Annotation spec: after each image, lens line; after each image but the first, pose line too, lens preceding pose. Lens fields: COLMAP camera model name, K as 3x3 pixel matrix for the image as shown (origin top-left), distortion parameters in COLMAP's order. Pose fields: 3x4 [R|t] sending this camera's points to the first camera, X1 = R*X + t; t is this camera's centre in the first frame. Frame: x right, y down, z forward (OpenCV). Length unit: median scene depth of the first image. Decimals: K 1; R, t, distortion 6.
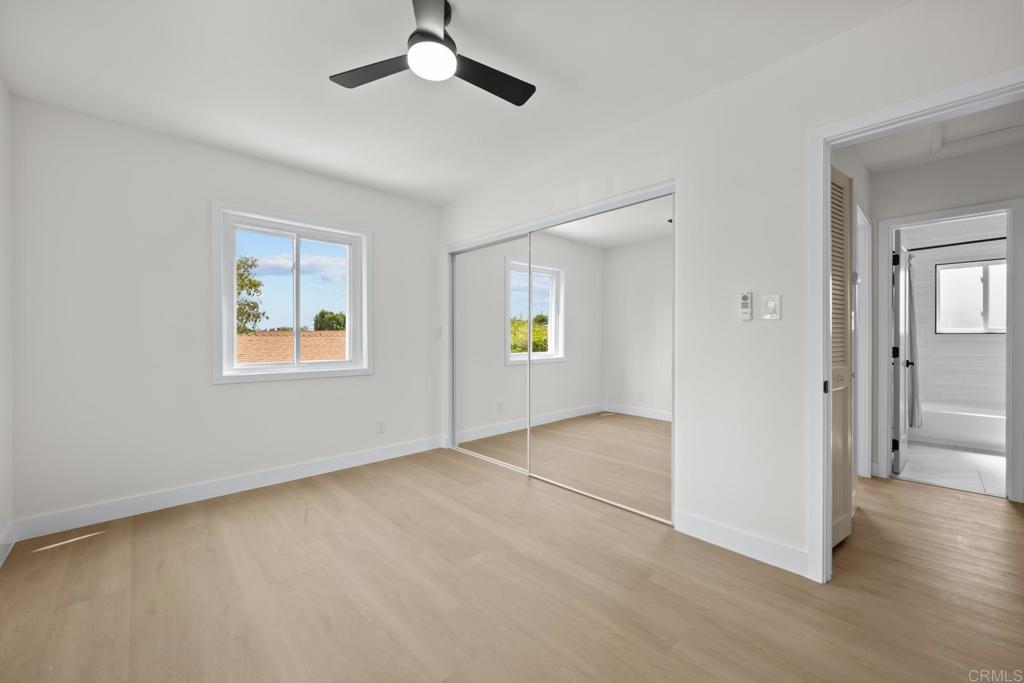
lens RADIAL K [[404.1, 0, 517.2], [0, 404.1, 335.0], [0, 0, 1]] dist [0.002422, 0.000454]
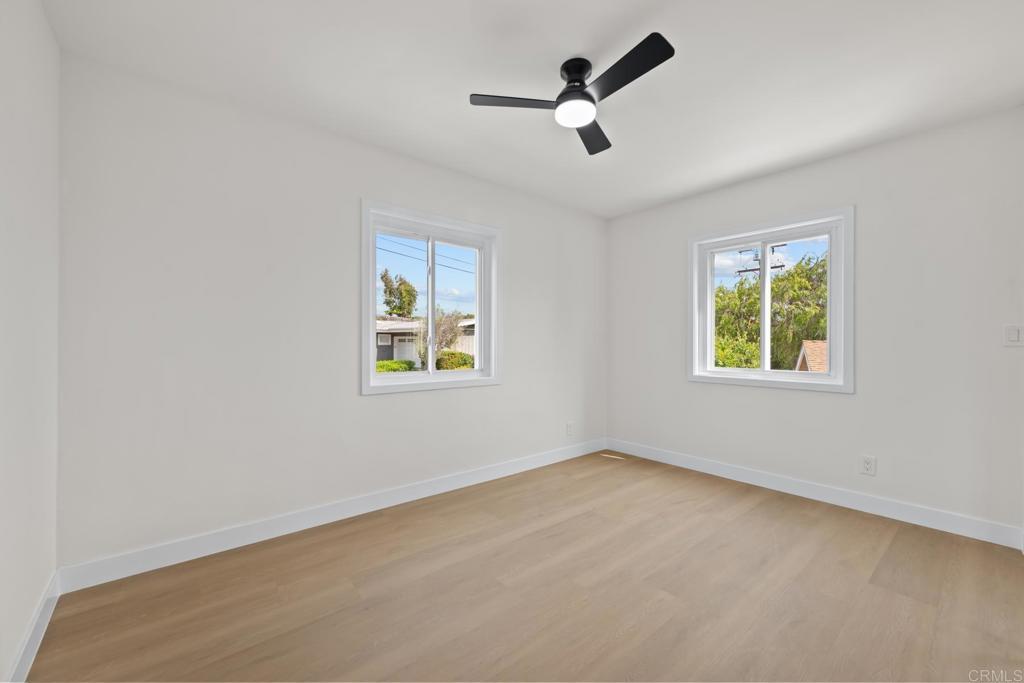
lens RADIAL K [[404.1, 0, 511.9], [0, 404.1, 341.9], [0, 0, 1]] dist [0.002422, 0.000454]
pose [[-0.052206, -0.002442, -0.998633, 0.717216], [0.002004, 0.999995, -0.002550, -0.001089], [0.998634, -0.002134, -0.052201, 0.637721]]
